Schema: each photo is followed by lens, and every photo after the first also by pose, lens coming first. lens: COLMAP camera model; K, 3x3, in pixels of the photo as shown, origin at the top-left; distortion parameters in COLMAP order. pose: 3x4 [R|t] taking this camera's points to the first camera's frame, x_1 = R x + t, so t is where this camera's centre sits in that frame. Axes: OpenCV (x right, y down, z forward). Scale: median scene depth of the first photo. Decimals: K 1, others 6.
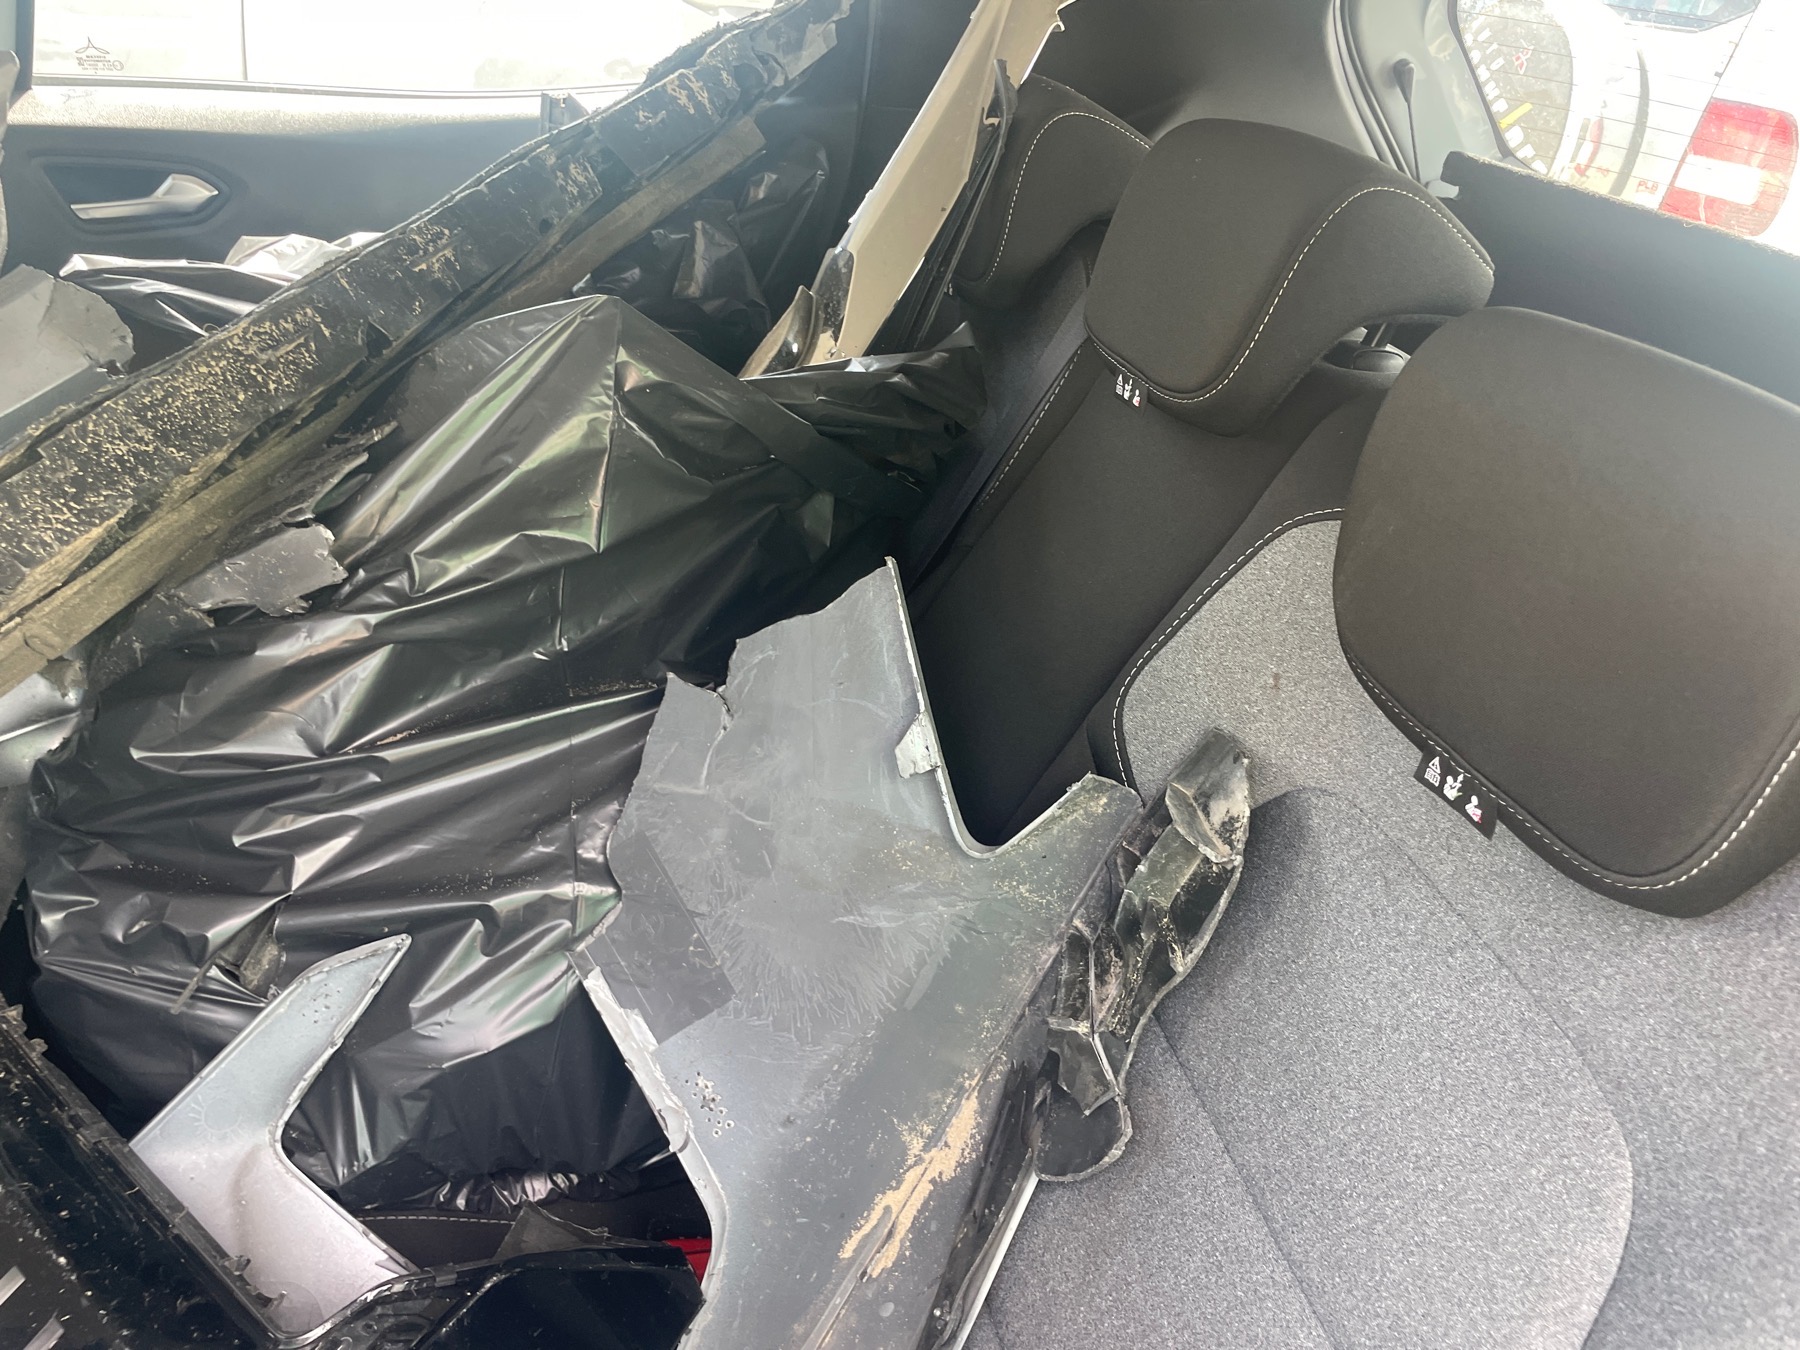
lens RADIAL K [[1358.2, 0, 905.7], [0, 1358.2, 683.9], [0, 0, 1]] dist [0.085602, -0.119236]
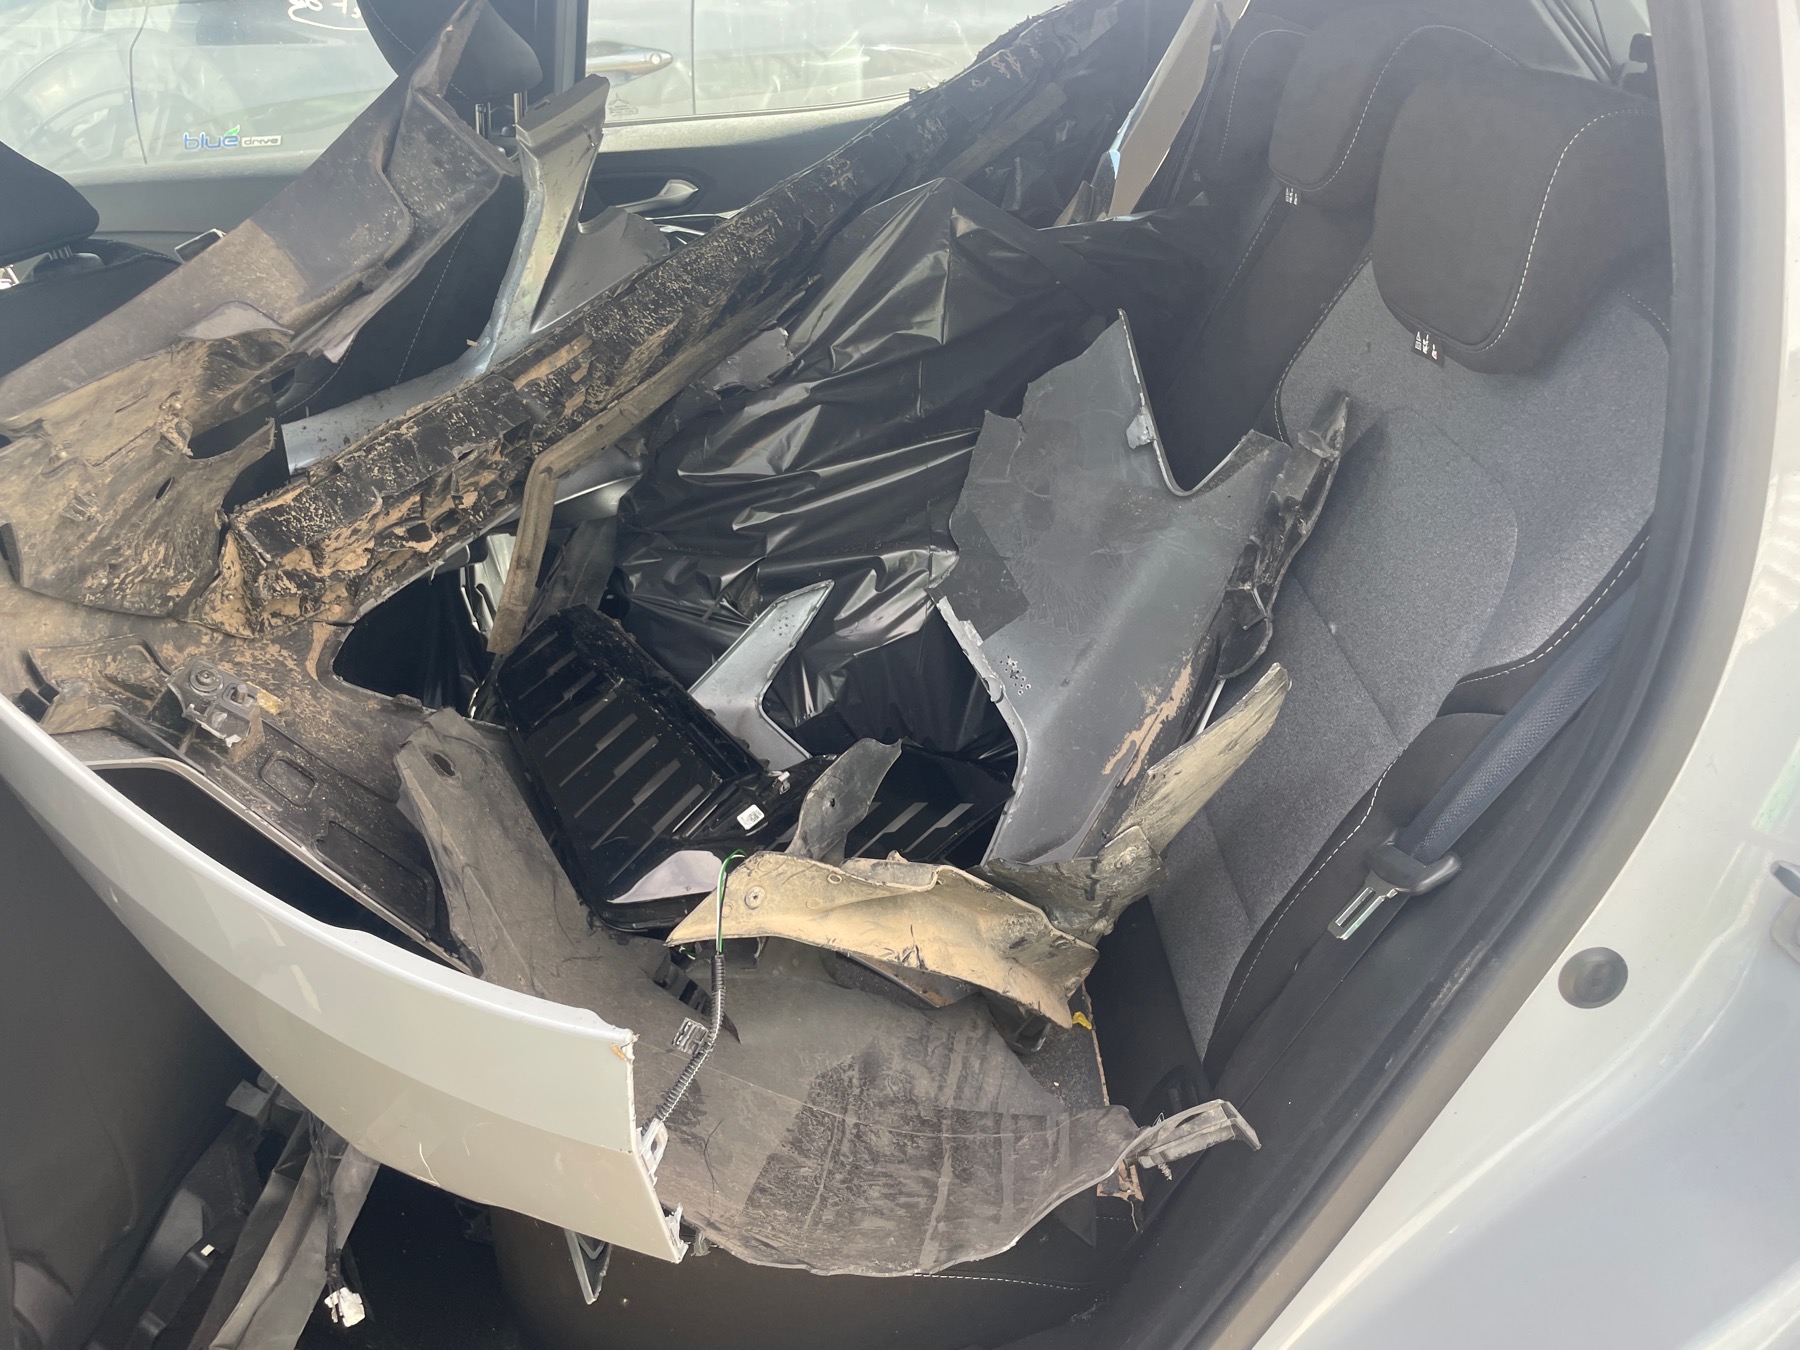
lens RADIAL K [[1347.9, 0, 904.3], [0, 1347.9, 647.4], [0, 0, 1]] dist [0.089422, -0.193973]
pose [[0.961414, -0.029191, -0.273554, 0.154313], [0.014770, 0.998397, -0.054630, 0.353476], [0.274710, 0.048482, 0.960304, -0.506623]]
